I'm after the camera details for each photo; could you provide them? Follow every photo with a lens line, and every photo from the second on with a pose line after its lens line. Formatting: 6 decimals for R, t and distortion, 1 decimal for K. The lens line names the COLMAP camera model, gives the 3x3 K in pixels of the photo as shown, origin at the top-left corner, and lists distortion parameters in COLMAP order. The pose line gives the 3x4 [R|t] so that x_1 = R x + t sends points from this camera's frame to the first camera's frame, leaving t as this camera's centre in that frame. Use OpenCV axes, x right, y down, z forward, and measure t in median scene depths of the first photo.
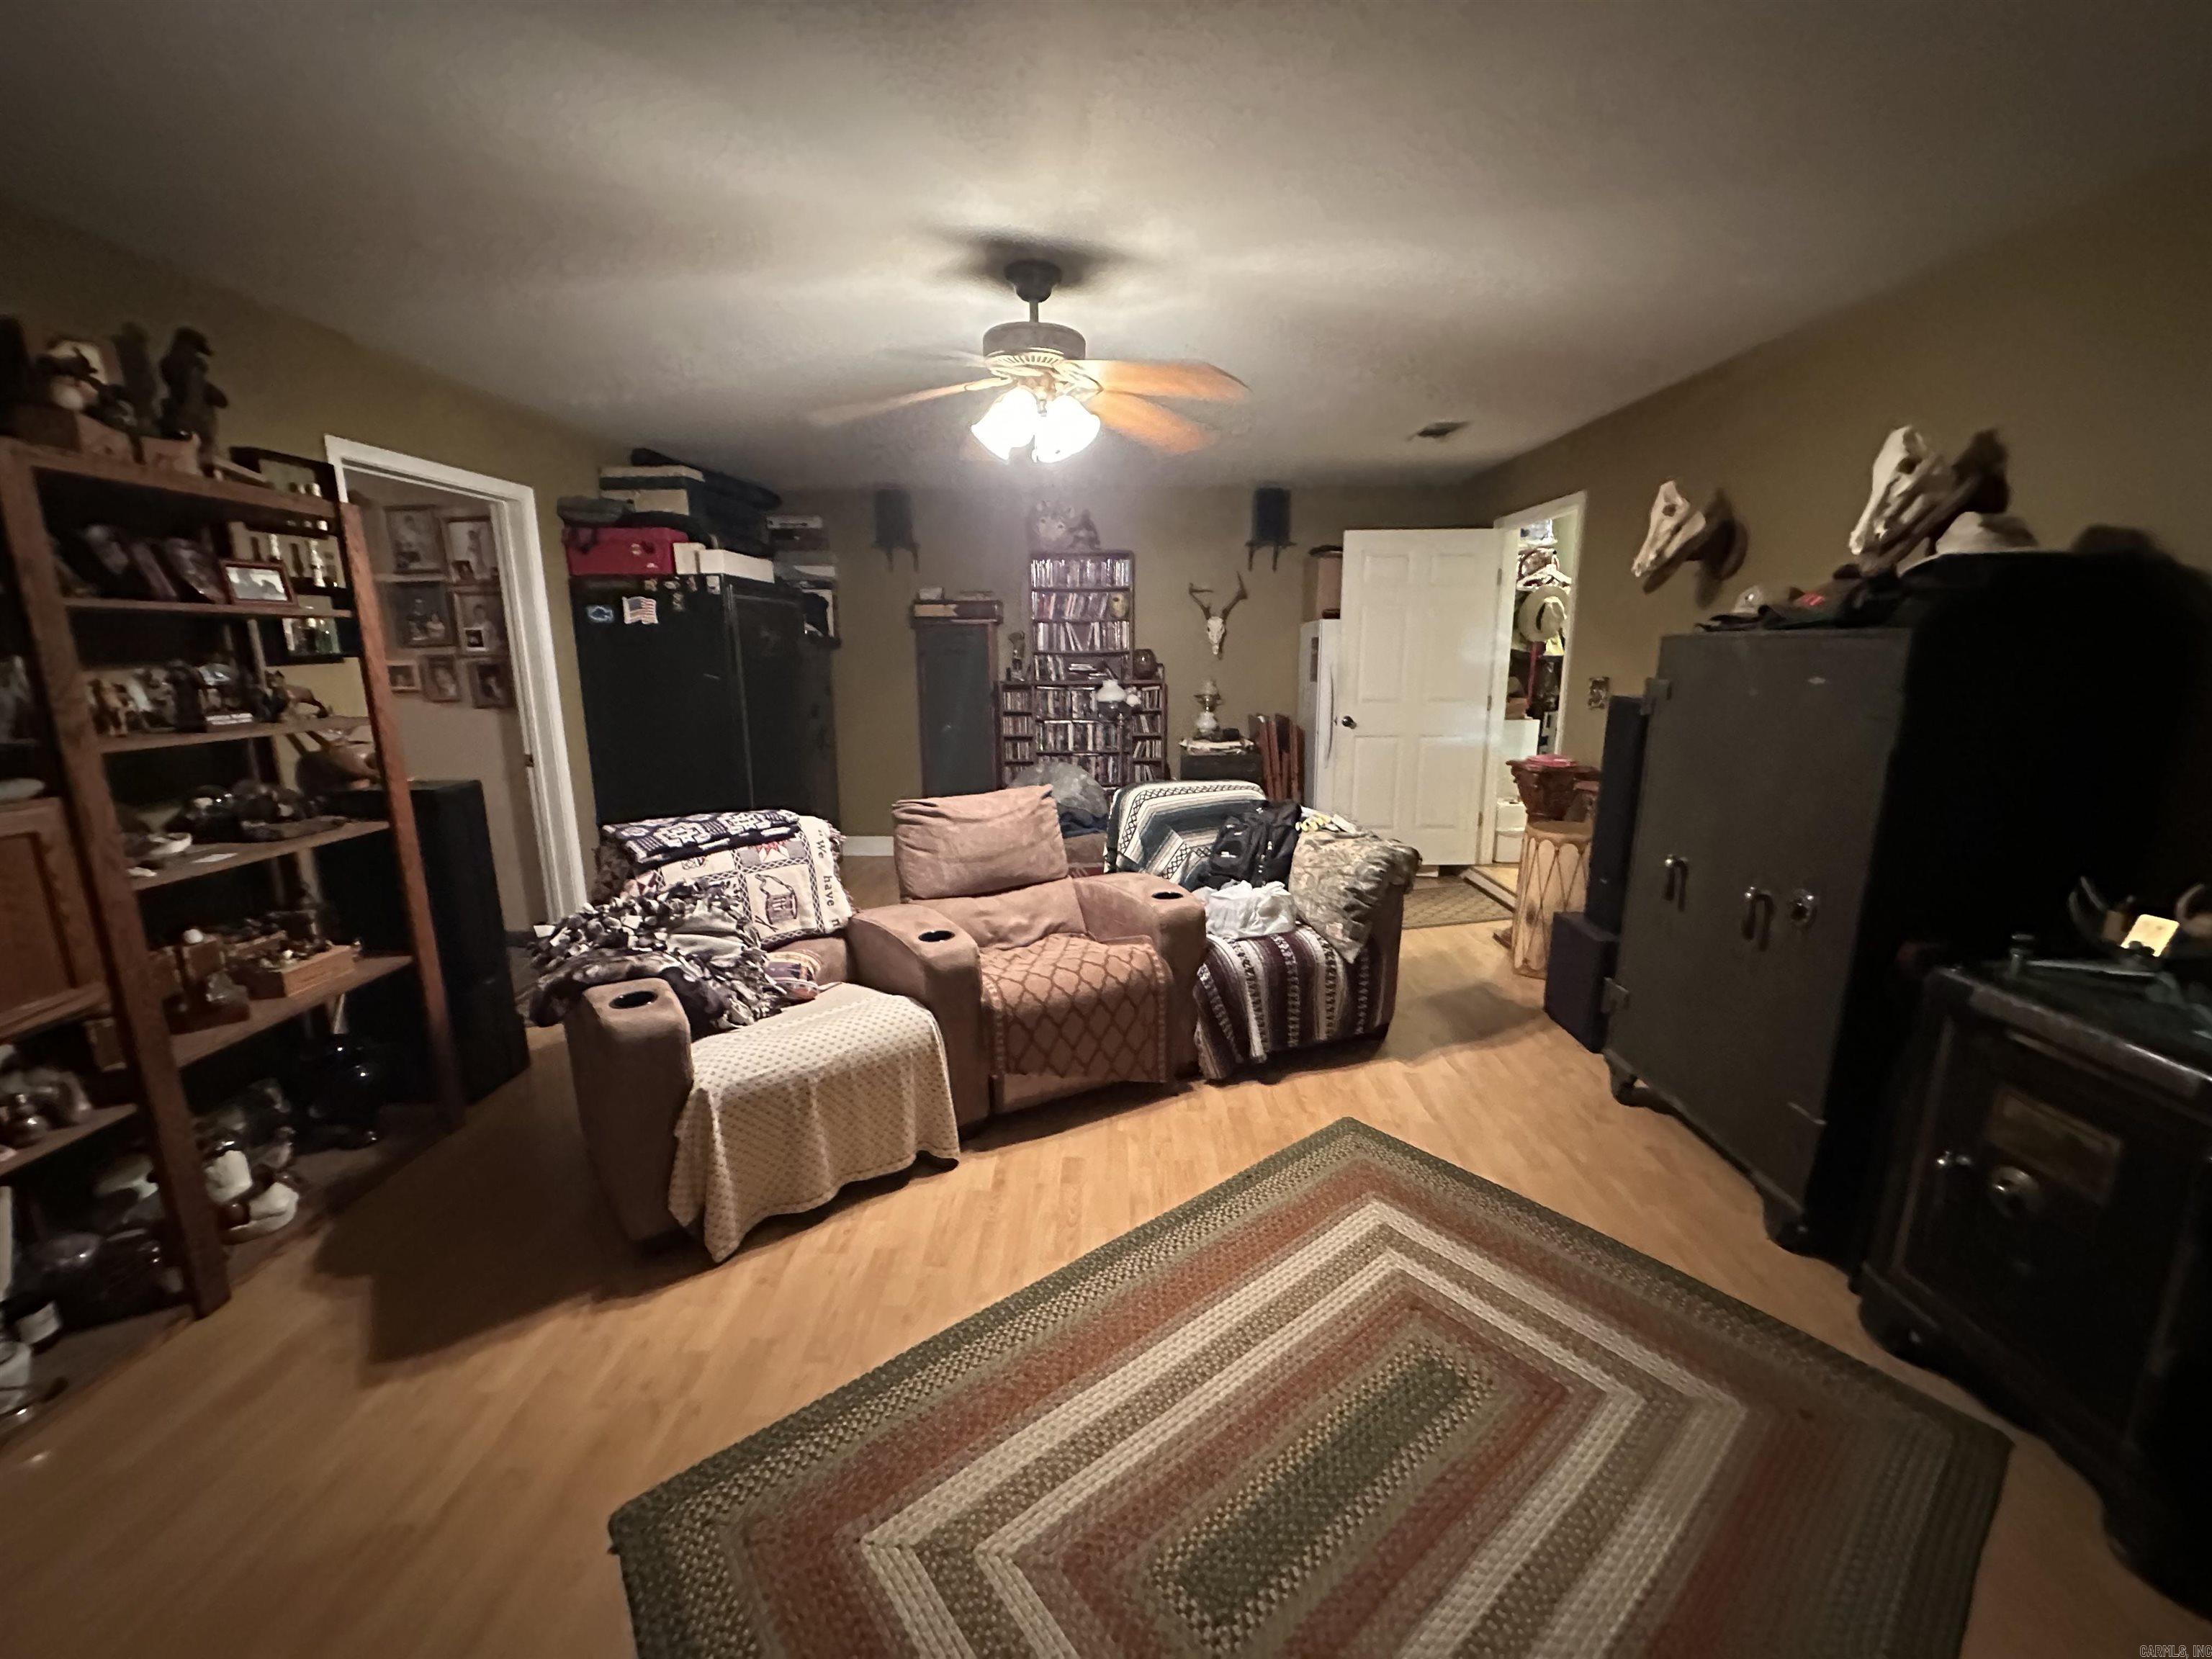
lens RADIAL K [[880.3, 0, 1099.8], [0, 880.3, 832.0], [0, 0, 1]] dist [-0.008554, 0.001828]
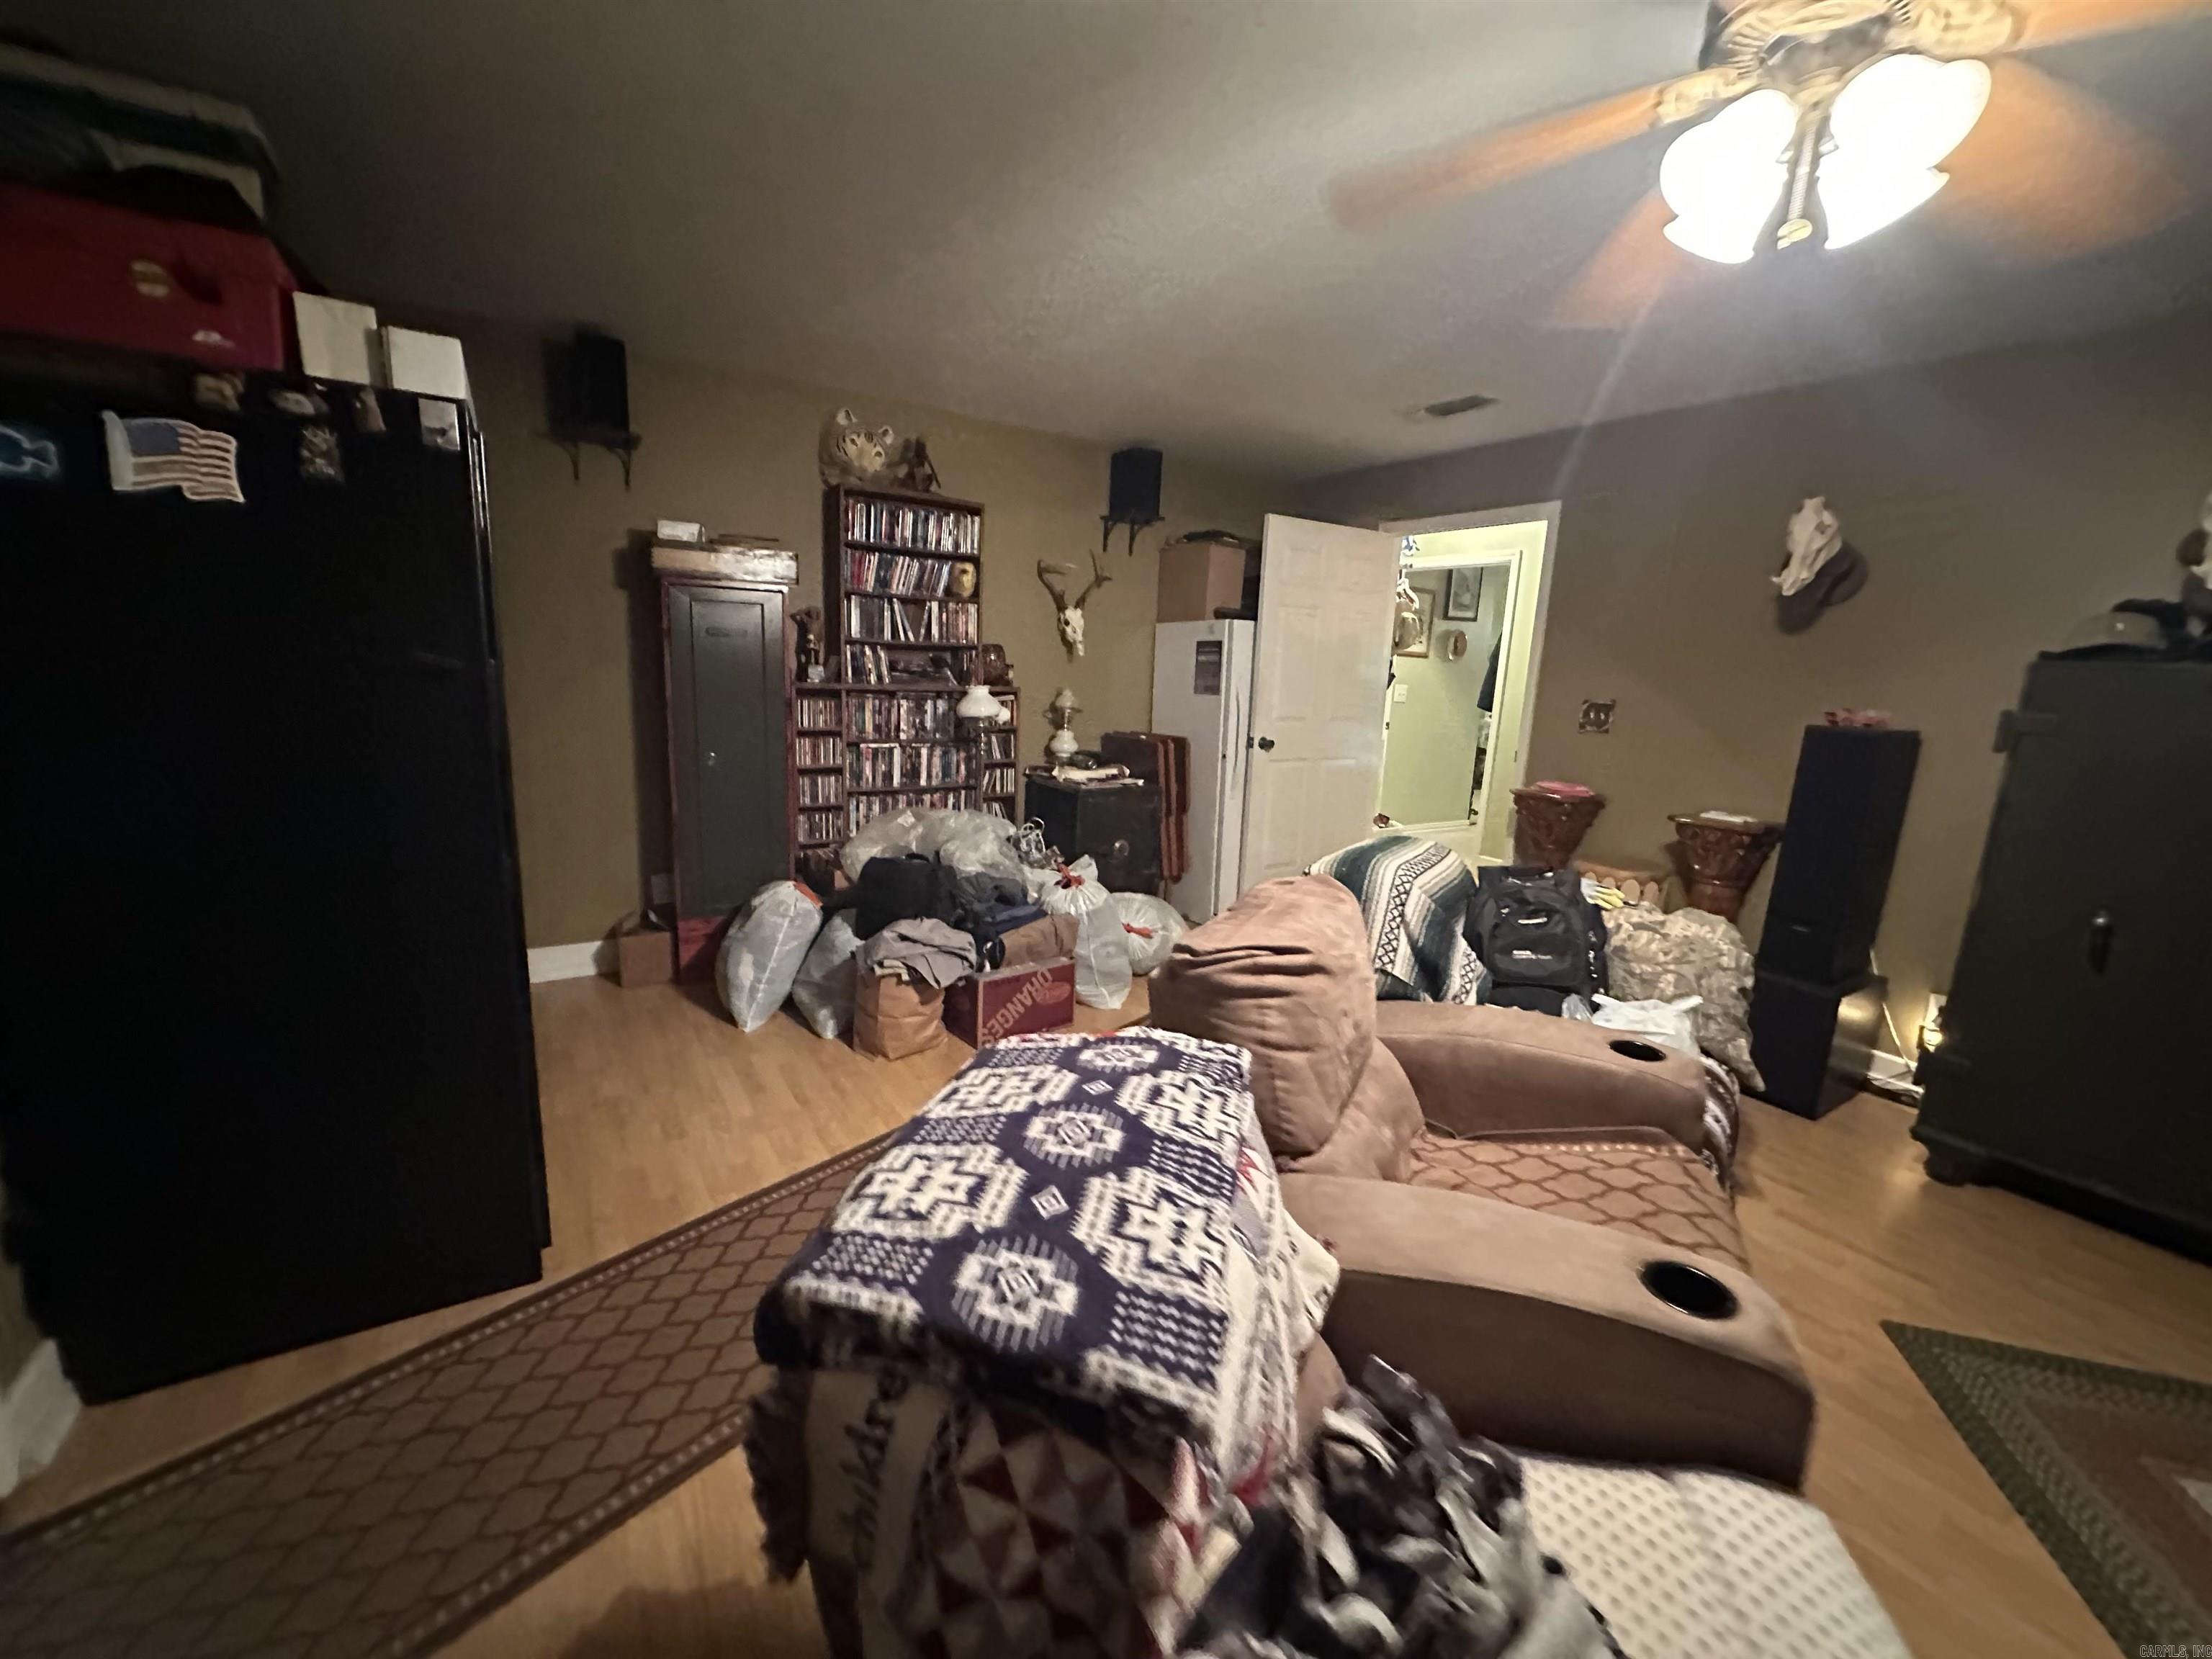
lens RADIAL K [[880.3, 0, 1099.8], [0, 880.3, 832.0], [0, 0, 1]] dist [-0.008554, 0.001828]
pose [[0.835124, -0.063981, 0.546328, -0.285378], [0.067453, 0.997628, 0.013723, -0.057638], [-0.545910, 0.025391, 0.837459, 0.351051]]
